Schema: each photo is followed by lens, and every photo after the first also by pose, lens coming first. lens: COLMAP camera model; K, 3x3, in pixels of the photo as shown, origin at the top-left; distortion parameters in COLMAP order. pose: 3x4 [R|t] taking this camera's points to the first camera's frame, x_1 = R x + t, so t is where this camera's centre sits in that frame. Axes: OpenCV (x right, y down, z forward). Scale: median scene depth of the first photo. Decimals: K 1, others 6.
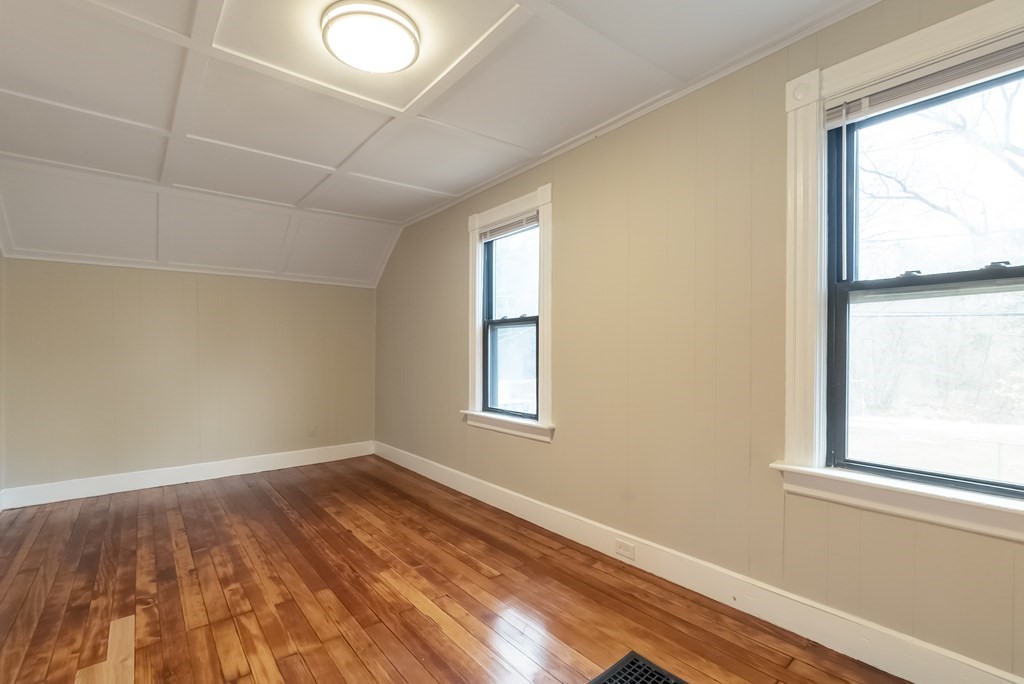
lens RADIAL K [[457.0, 0, 504.5], [0, 457.0, 350.9], [0, 0, 1]] dist [-0.002632, 0.000235]
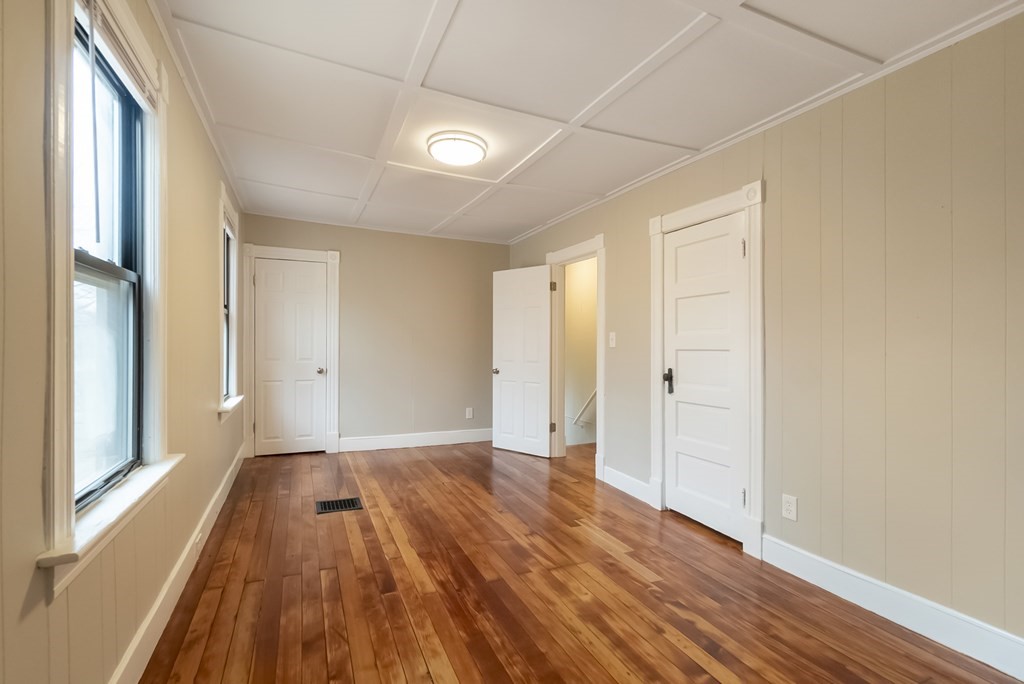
lens RADIAL K [[457.0, 0, 504.5], [0, 457.0, 350.9], [0, 0, 1]] dist [-0.002632, 0.000235]
pose [[-0.965118, -0.014199, 0.261432, -0.661125], [-0.012262, 0.999884, 0.009038, 0.006353], [-0.261530, 0.005517, -0.965180, 1.913670]]
